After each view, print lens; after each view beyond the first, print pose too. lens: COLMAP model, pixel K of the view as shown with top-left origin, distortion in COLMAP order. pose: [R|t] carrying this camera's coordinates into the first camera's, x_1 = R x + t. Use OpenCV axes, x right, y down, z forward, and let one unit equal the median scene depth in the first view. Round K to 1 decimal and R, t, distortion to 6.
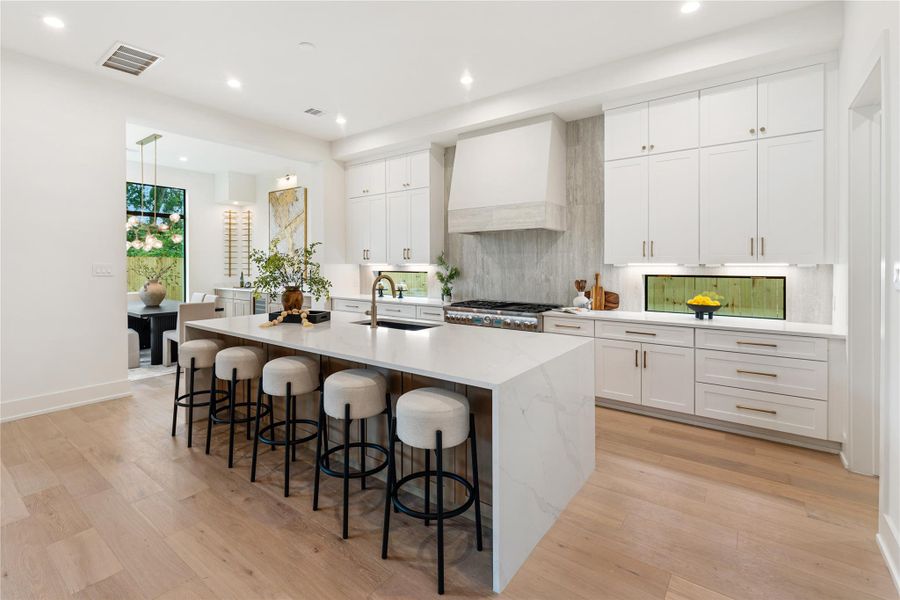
lens RADIAL K [[412.2, 0, 436.1], [0, 412.2, 263.5], [0, 0, 1]] dist [-0.001915, -0.000121]
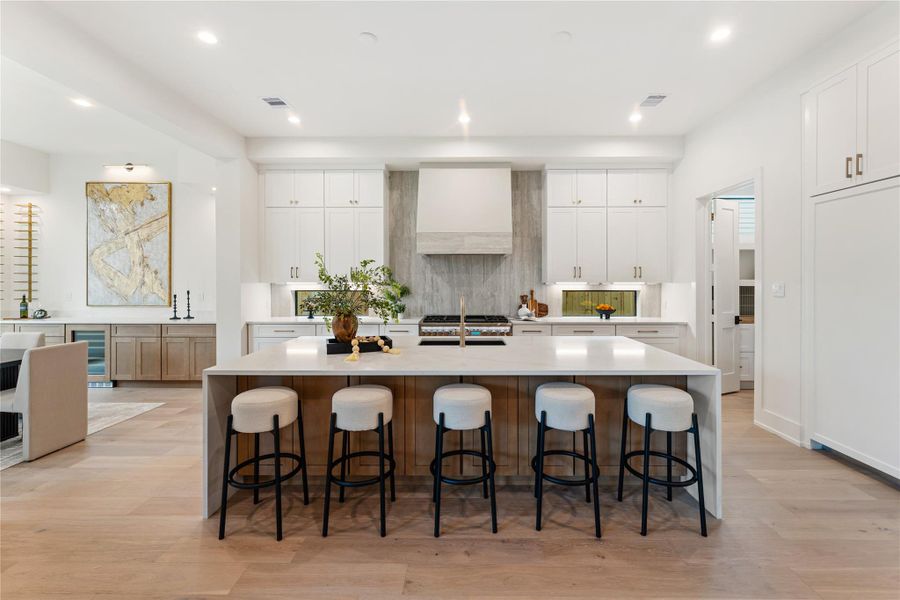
lens RADIAL K [[363.4, 0, 457.4], [0, 363.4, 281.8], [0, 0, 1]] dist [-0.000972, 0.000091]
pose [[0.798936, -0.000951, 0.601415, -0.479941], [-0.000831, 0.999996, 0.002686, -0.004645], [-0.601415, -0.002645, 0.798932, 0.200667]]
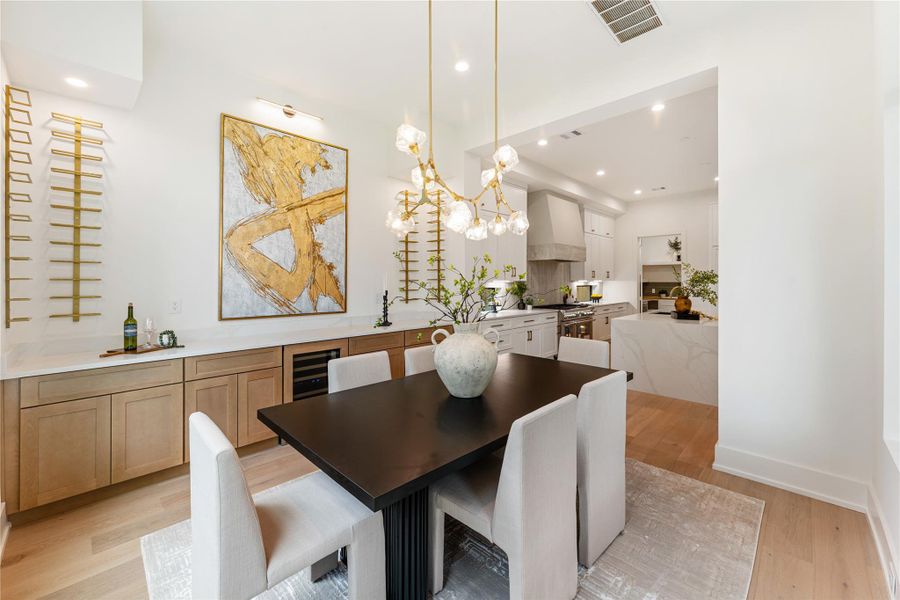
lens RADIAL K [[363.4, 0, 457.4], [0, 363.4, 281.8], [0, 0, 1]] dist [-0.000972, 0.000091]
pose [[0.111895, -0.000687, 0.993720, -1.332636], [0.000505, 1.000000, 0.000635, 0.003340], [-0.993720, 0.000431, 0.111896, 1.269480]]
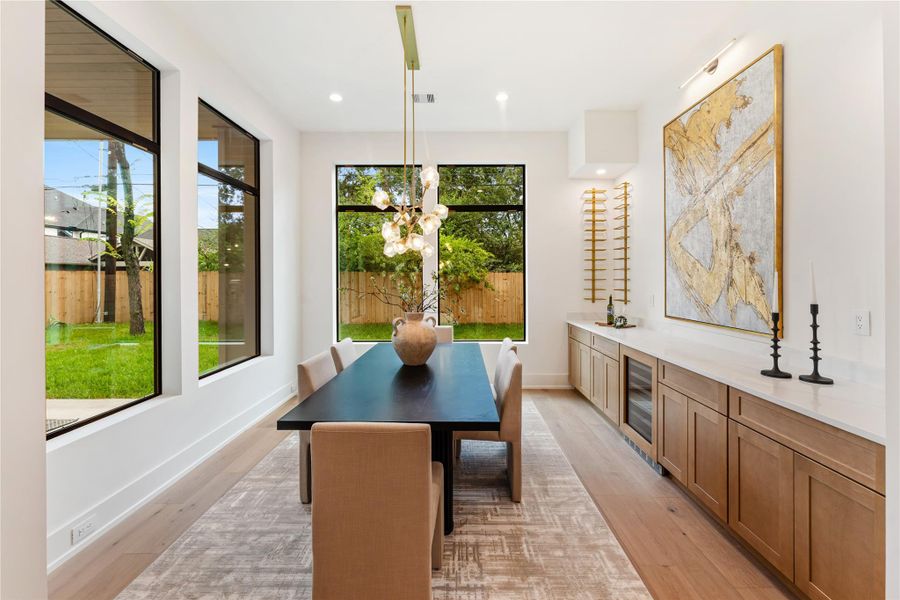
lens RADIAL K [[363.4, 0, 457.4], [0, 363.4, 281.8], [0, 0, 1]] dist [-0.000972, 0.000091]
pose [[0.608702, 0.002588, -0.793395, -0.394140], [0.005911, 0.999952, 0.007797, -0.004340], [0.793377, -0.009436, 0.608657, 1.002054]]
